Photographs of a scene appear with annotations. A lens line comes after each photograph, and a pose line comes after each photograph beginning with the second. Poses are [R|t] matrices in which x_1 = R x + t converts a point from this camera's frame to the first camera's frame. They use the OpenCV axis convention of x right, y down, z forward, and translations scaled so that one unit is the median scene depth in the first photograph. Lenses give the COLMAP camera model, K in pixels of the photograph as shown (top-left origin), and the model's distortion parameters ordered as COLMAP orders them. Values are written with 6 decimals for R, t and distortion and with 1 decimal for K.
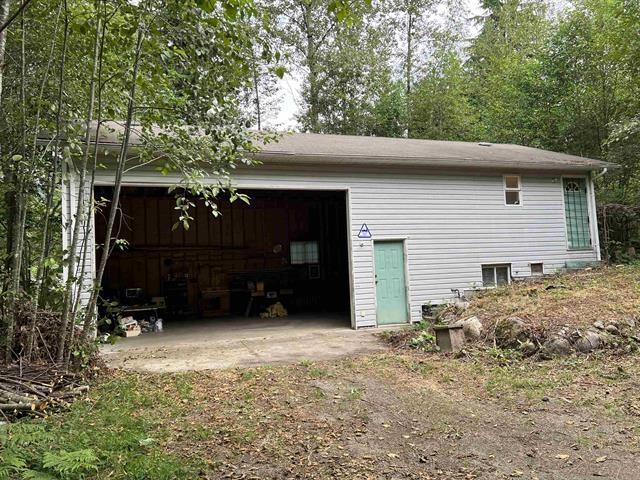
lens RADIAL K [[478.2, 0, 320.0], [0, 478.2, 240.0], [0, 0, 1]] dist [0.064104, -0.083228]
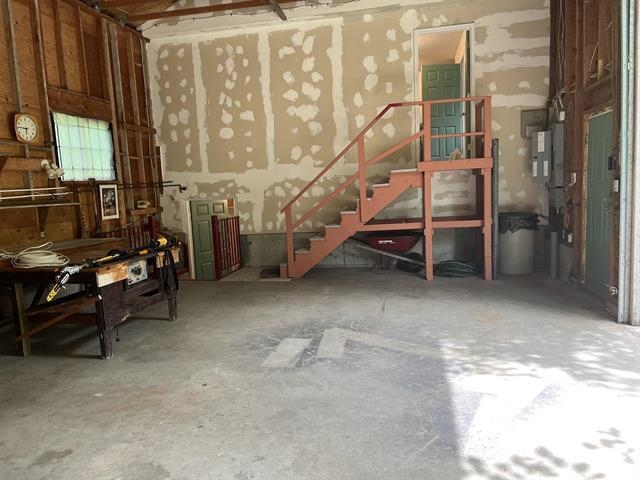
lens RADIAL K [[478.2, 0, 320.0], [0, 478.2, 240.0], [0, 0, 1]] dist [0.064104, -0.083228]
pose [[0.529149, -0.078616, 0.844880, -0.276459], [-0.031349, 0.993208, 0.112052, 0.051940], [-0.847950, -0.085778, 0.523090, 0.689099]]
